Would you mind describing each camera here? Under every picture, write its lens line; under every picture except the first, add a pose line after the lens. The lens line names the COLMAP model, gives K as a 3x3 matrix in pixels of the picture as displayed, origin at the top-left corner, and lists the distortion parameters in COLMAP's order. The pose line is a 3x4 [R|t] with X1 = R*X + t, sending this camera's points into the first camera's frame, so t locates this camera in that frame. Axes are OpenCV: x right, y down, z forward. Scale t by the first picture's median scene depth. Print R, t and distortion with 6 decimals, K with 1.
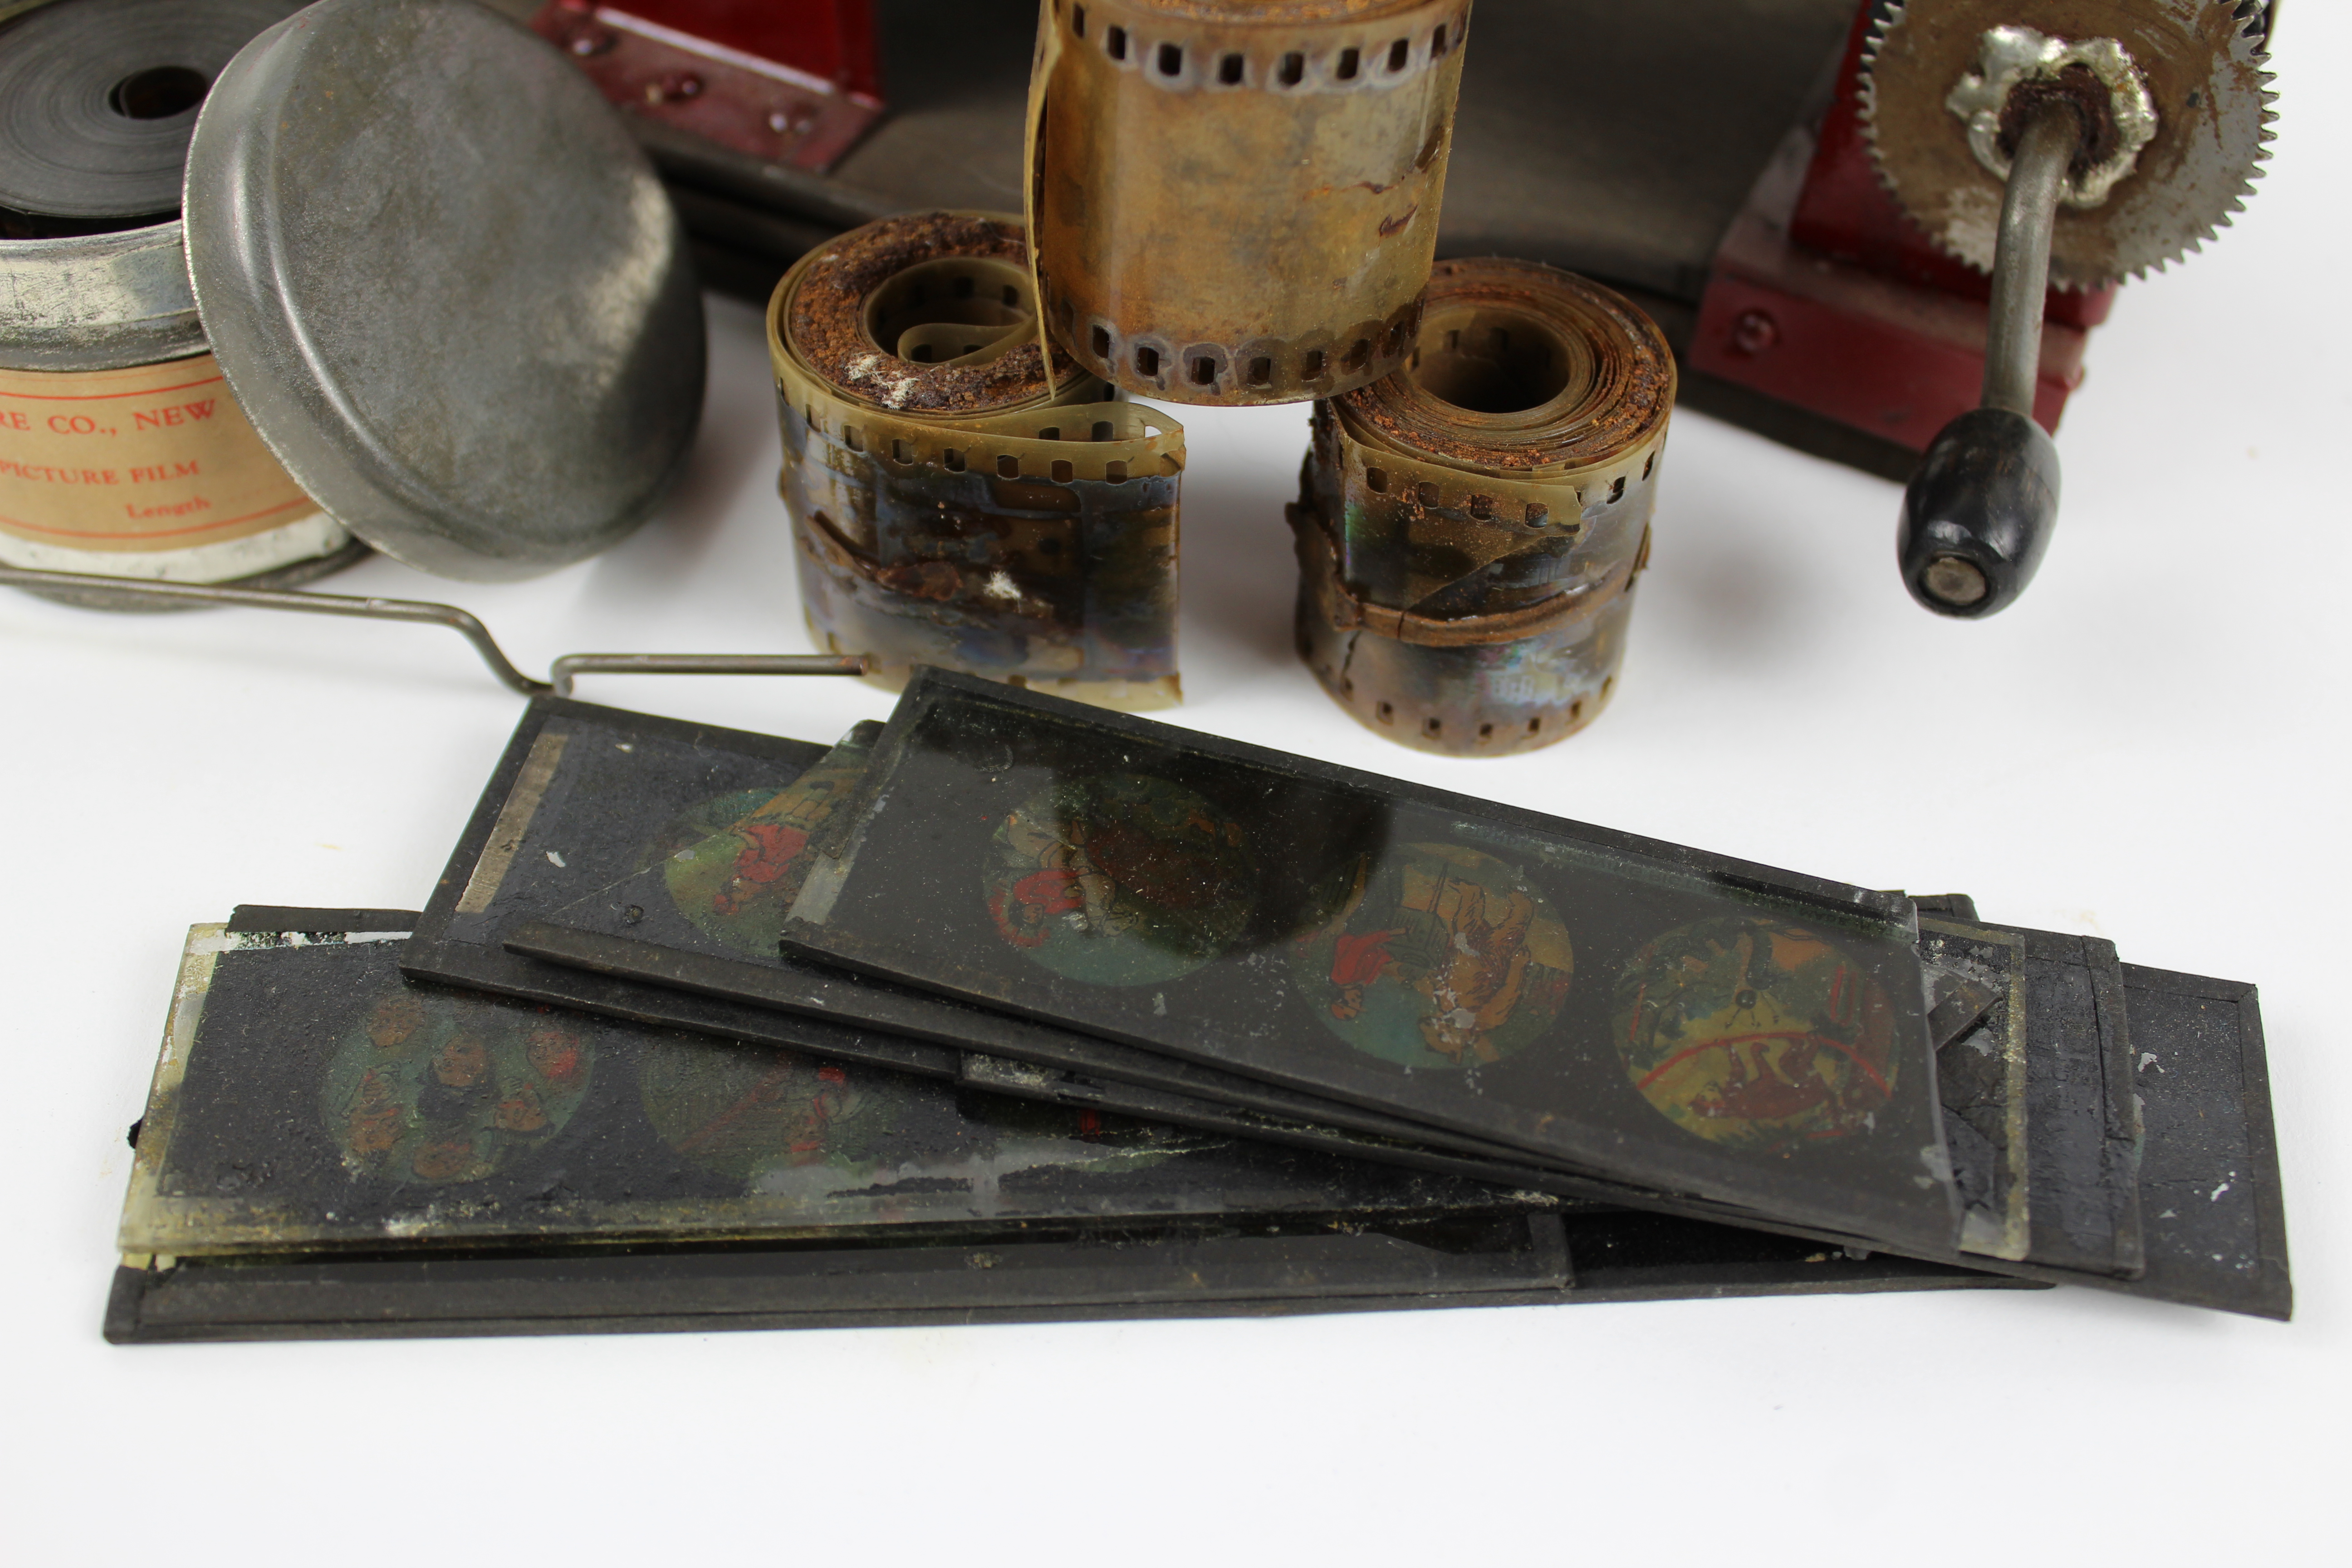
lens RADIAL K [[2489.3, 0, 1176.0], [0, 2489.3, 784.0], [0, 0, 1]] dist [-0.131004, 0.127834]
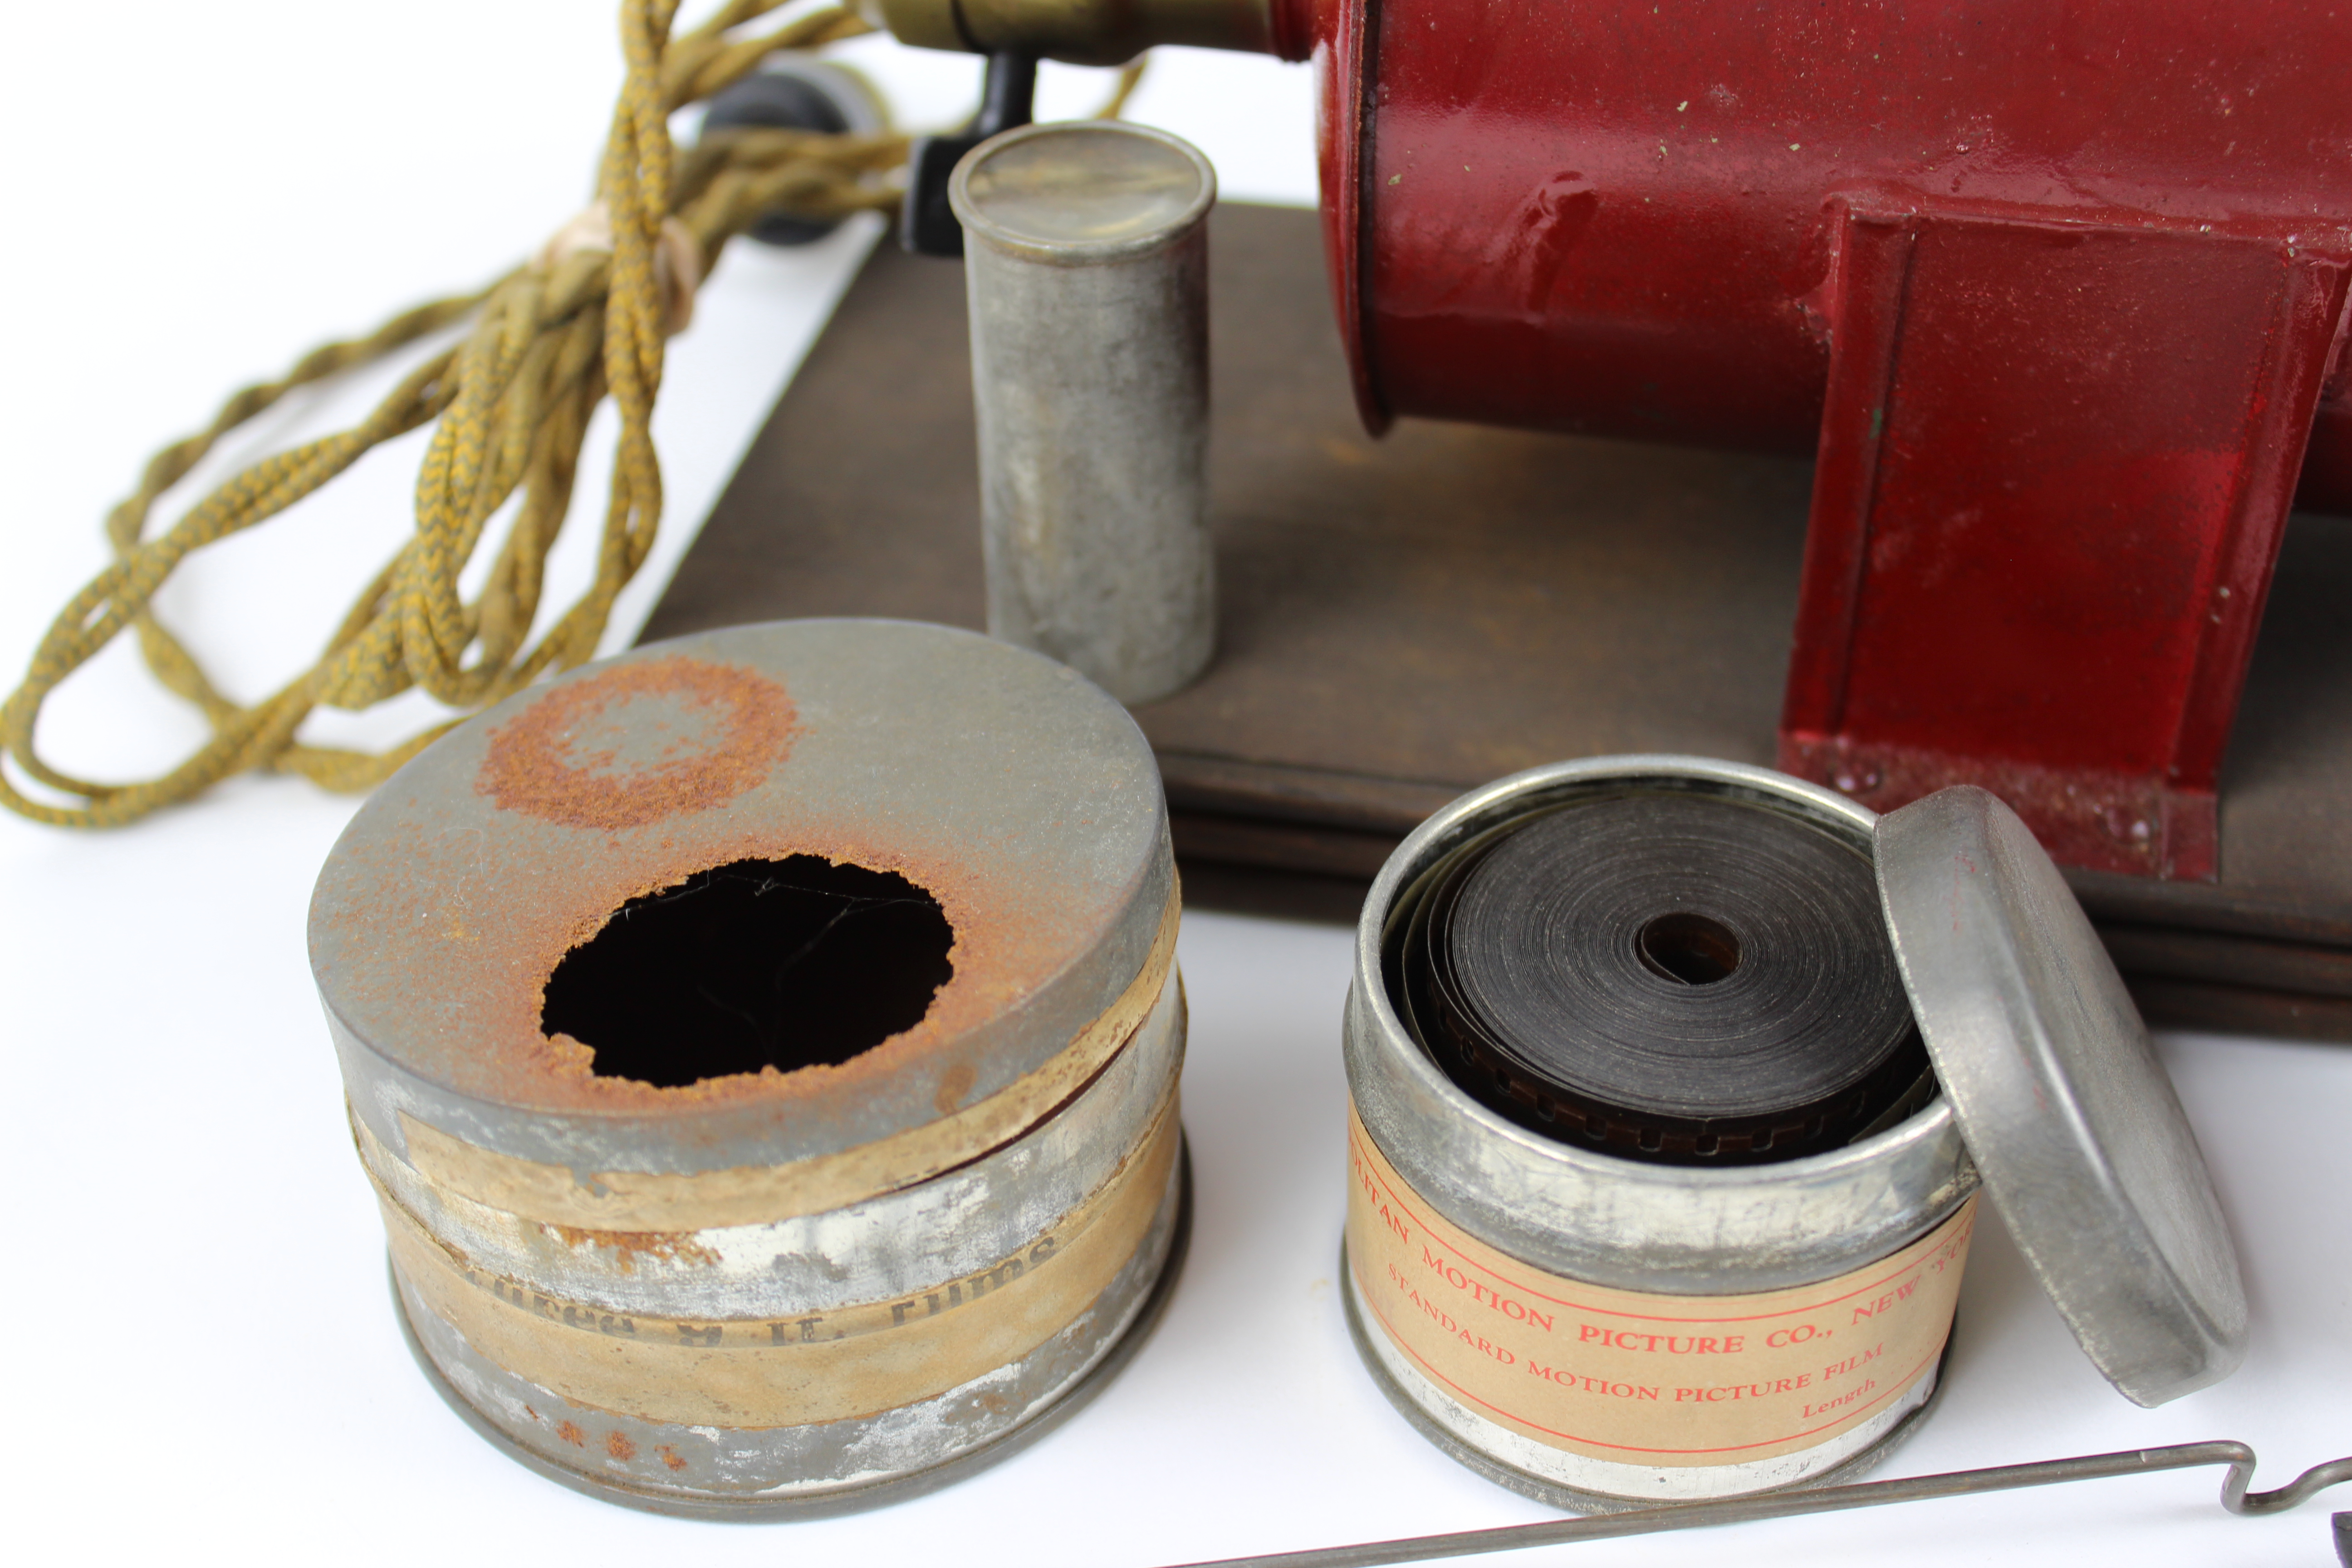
lens RADIAL K [[3131.6, 0, 1176.0], [0, 3131.6, 784.0], [0, 0, 1]] dist [-0.079686, 0.151997]
pose [[0.970034, -0.187377, 0.154675, -0.845644], [0.208329, 0.969026, -0.132618, -0.249097], [-0.125035, 0.160868, 0.979024, -0.154150]]
